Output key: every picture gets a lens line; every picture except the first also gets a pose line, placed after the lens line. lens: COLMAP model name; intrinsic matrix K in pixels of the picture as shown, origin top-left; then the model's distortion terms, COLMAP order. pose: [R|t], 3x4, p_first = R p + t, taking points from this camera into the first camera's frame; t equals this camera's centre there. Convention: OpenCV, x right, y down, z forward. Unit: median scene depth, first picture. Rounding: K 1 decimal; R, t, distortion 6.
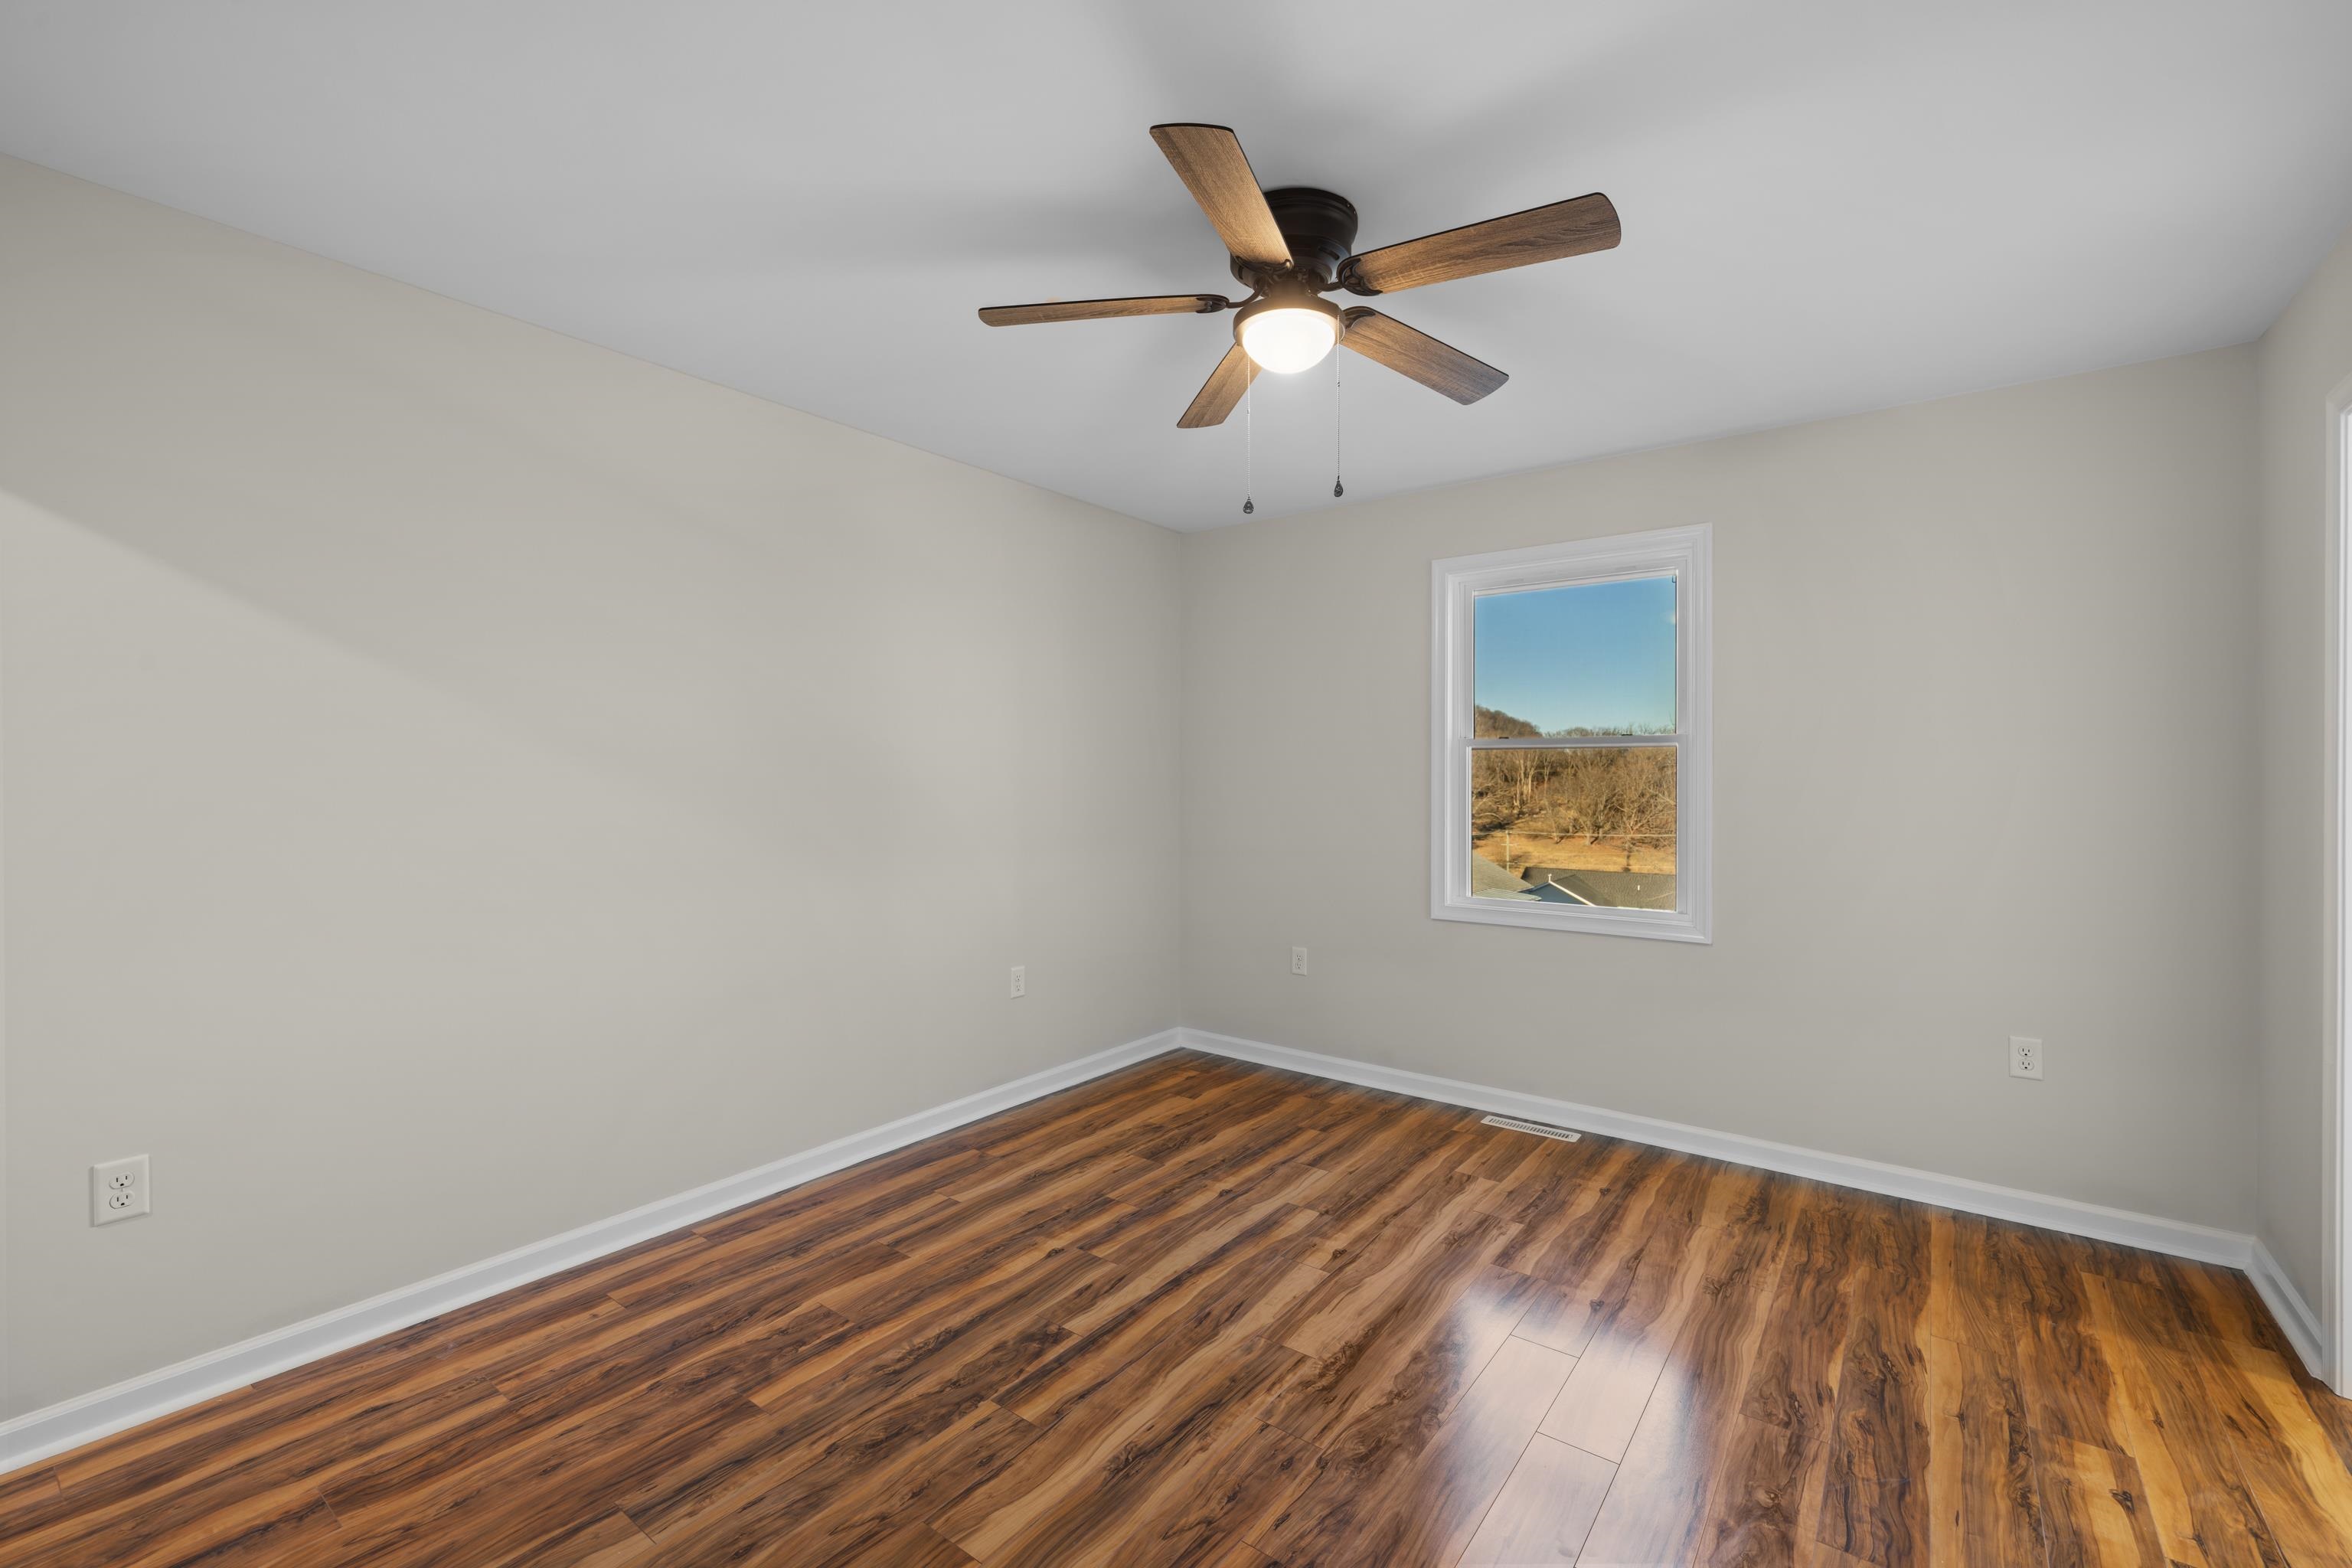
lens RADIAL K [[987.8, 0, 1175.4], [0, 987.8, 777.0], [0, 0, 1]] dist [-0.000150, -0.000083]
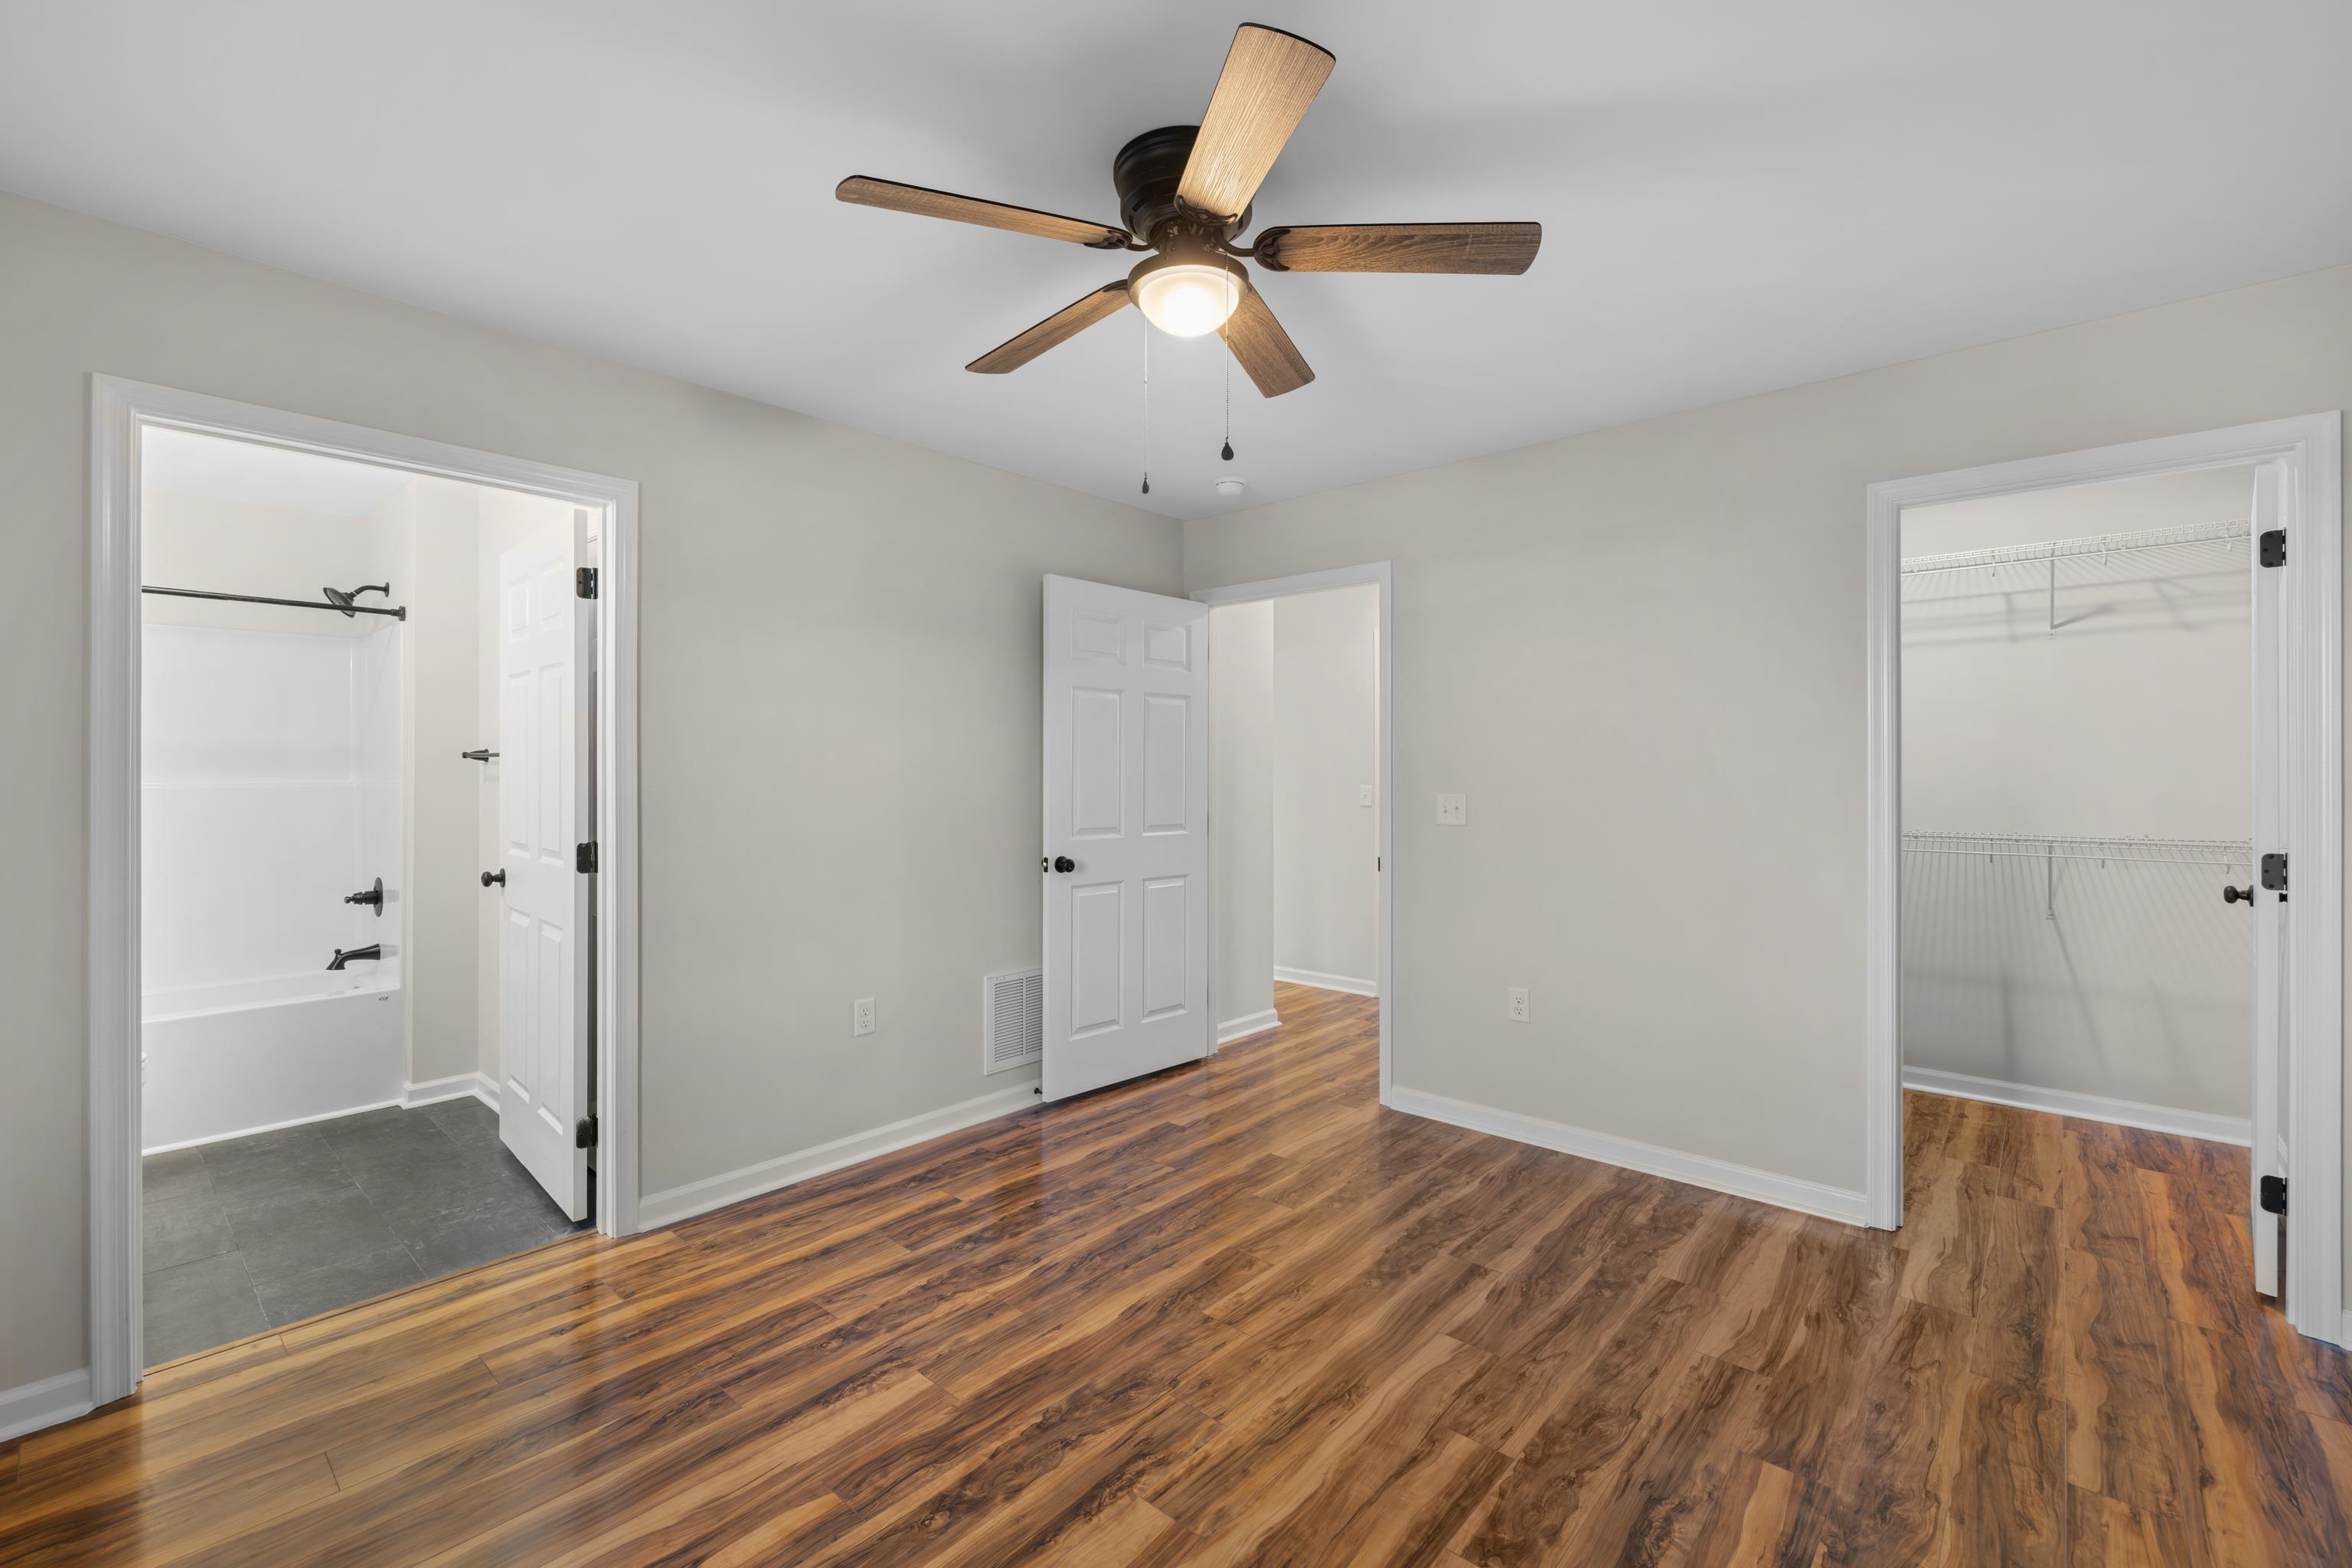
lens RADIAL K [[987.8, 0, 1175.4], [0, 987.8, 777.0], [0, 0, 1]] dist [-0.000150, -0.000083]
pose [[-0.996719, -0.002772, 0.080890, 0.053893], [-0.001934, 0.999944, 0.010427, -0.007695], [-0.080914, 0.010237, -0.996669, 1.969052]]
